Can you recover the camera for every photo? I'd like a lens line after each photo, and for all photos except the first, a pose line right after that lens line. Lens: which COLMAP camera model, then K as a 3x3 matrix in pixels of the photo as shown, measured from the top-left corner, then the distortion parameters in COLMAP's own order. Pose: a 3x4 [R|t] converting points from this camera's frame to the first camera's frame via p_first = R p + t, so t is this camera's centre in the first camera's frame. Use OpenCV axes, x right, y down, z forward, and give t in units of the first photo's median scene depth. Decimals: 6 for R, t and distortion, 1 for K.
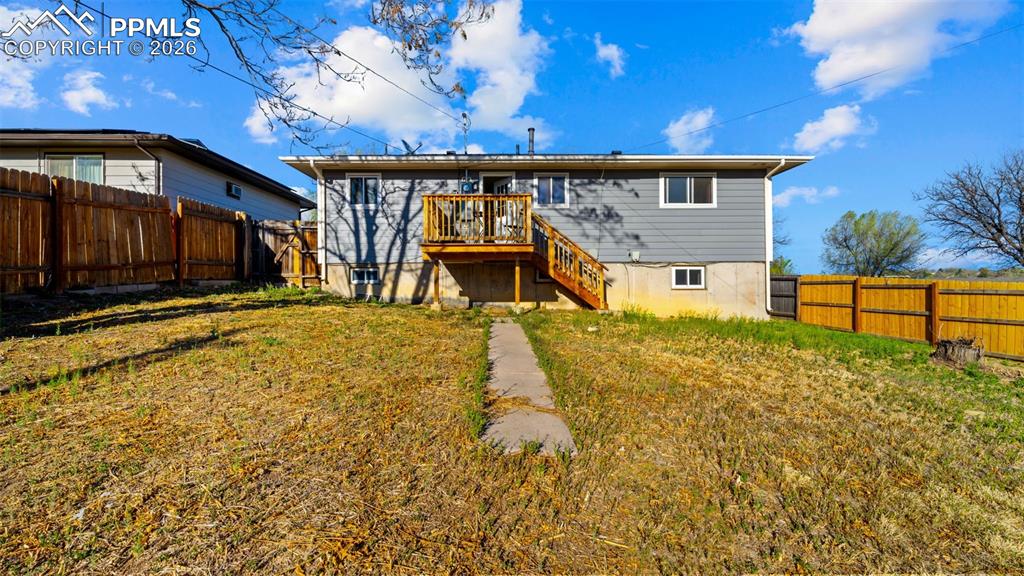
lens RADIAL K [[419.4, 0, 511.3], [0, 419.4, 288.1], [0, 0, 1]] dist [-0.000450, 0.000146]
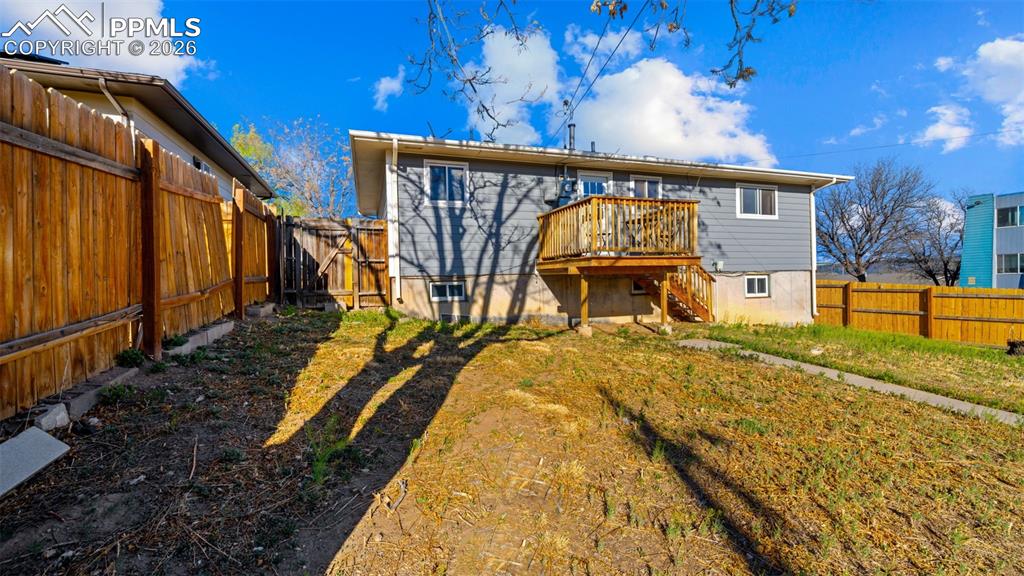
lens RADIAL K [[419.4, 0, 504.9], [0, 419.4, 285.8], [0, 0, 1]] dist [-0.000450, 0.000146]
pose [[0.949676, -0.017037, 0.312770, -0.496127], [0.014638, 0.999843, 0.010016, -0.045749], [-0.312891, -0.004934, 0.949776, 0.215736]]
